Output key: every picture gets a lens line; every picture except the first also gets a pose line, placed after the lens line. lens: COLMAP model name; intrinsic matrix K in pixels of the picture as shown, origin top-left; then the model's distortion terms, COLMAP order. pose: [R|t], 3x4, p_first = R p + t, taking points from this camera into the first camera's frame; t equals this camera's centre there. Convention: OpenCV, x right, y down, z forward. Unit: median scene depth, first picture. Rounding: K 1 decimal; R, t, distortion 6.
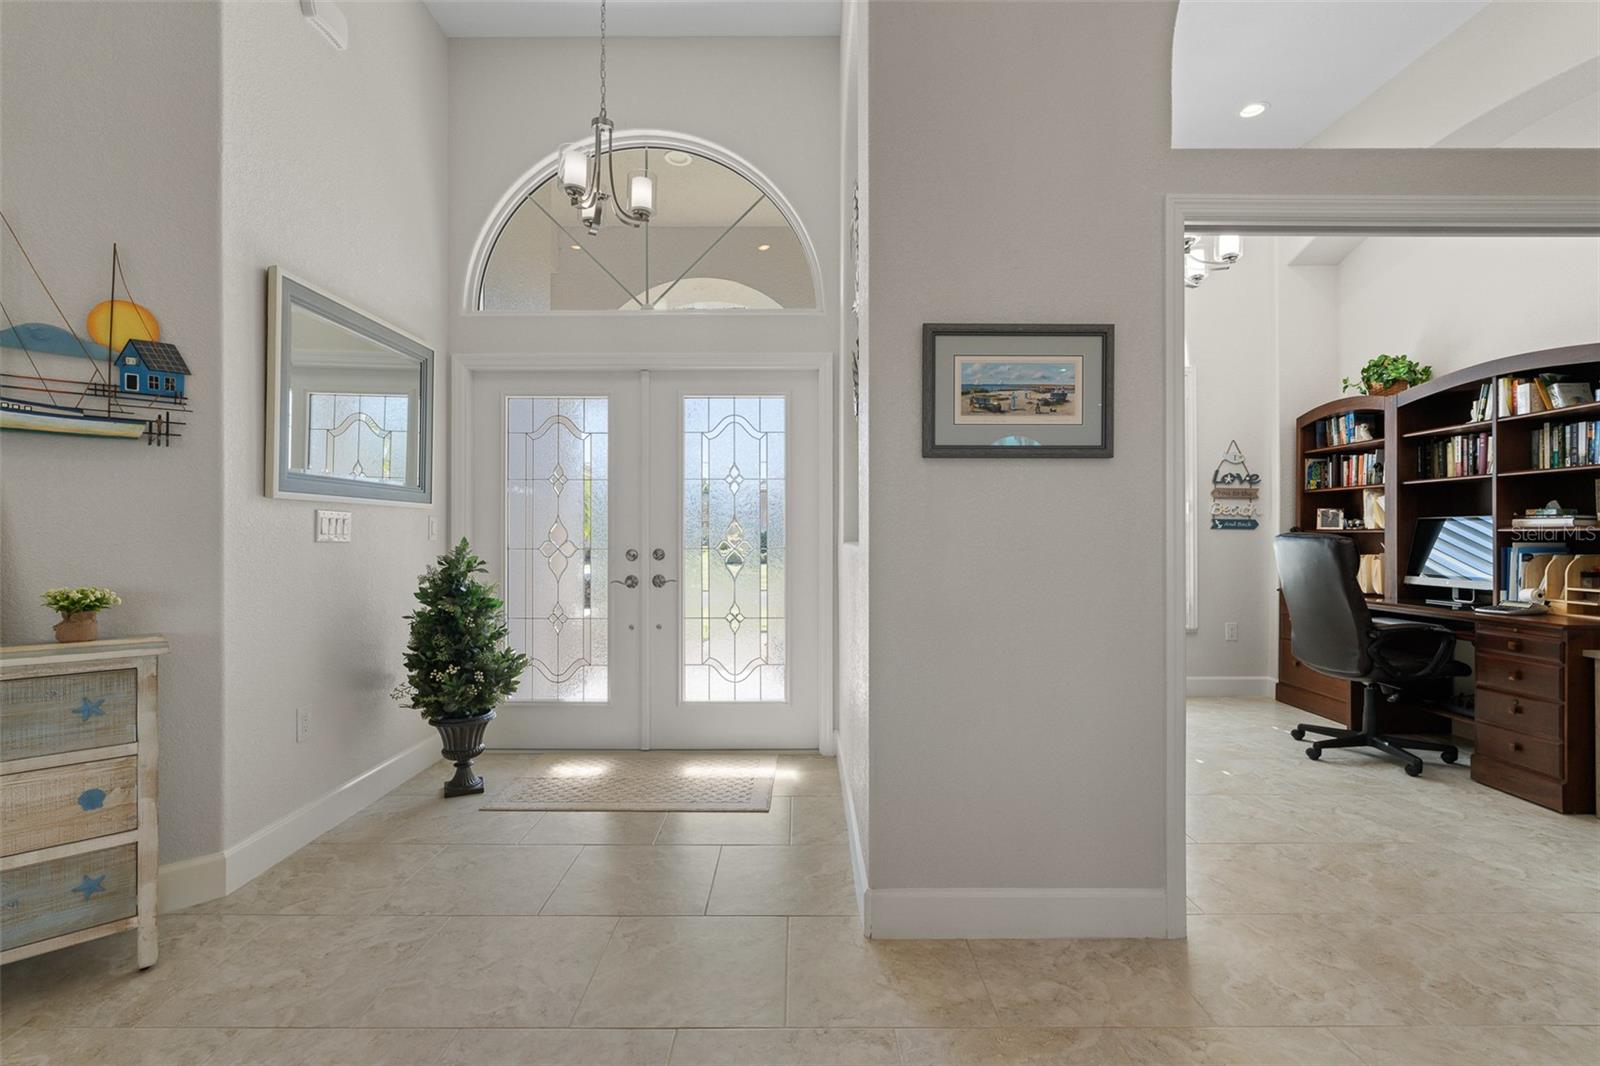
lens RADIAL K [[742.4, 0, 800.0], [0, 742.4, 531.2], [0, 0, 1]] dist [0.000821, 0.000464]
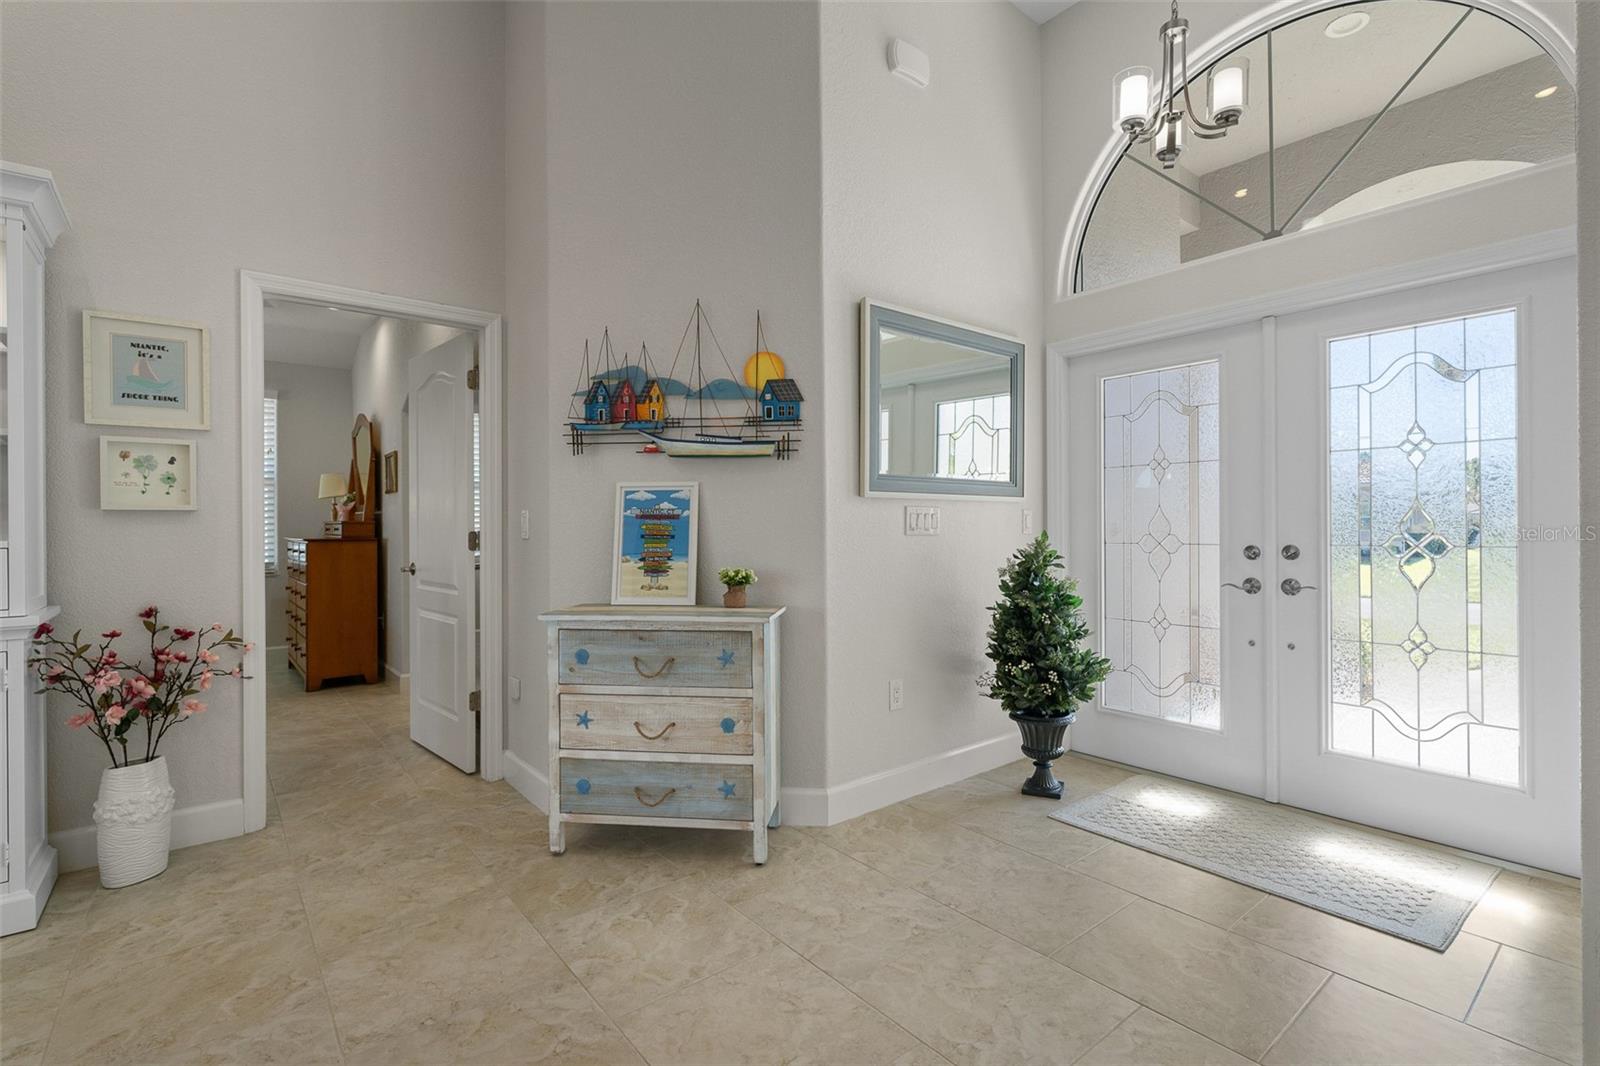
lens RADIAL K [[739.9, 0, 800.0], [0, 739.9, 527.5], [0, 0, 1]] dist [-0.001778, 0.000247]
pose [[0.629857, -0.004202, -0.776700, 0.105231], [0.008025, 0.999967, 0.001098, 0.000719], [0.776670, -0.006925, 0.629870, 0.155531]]
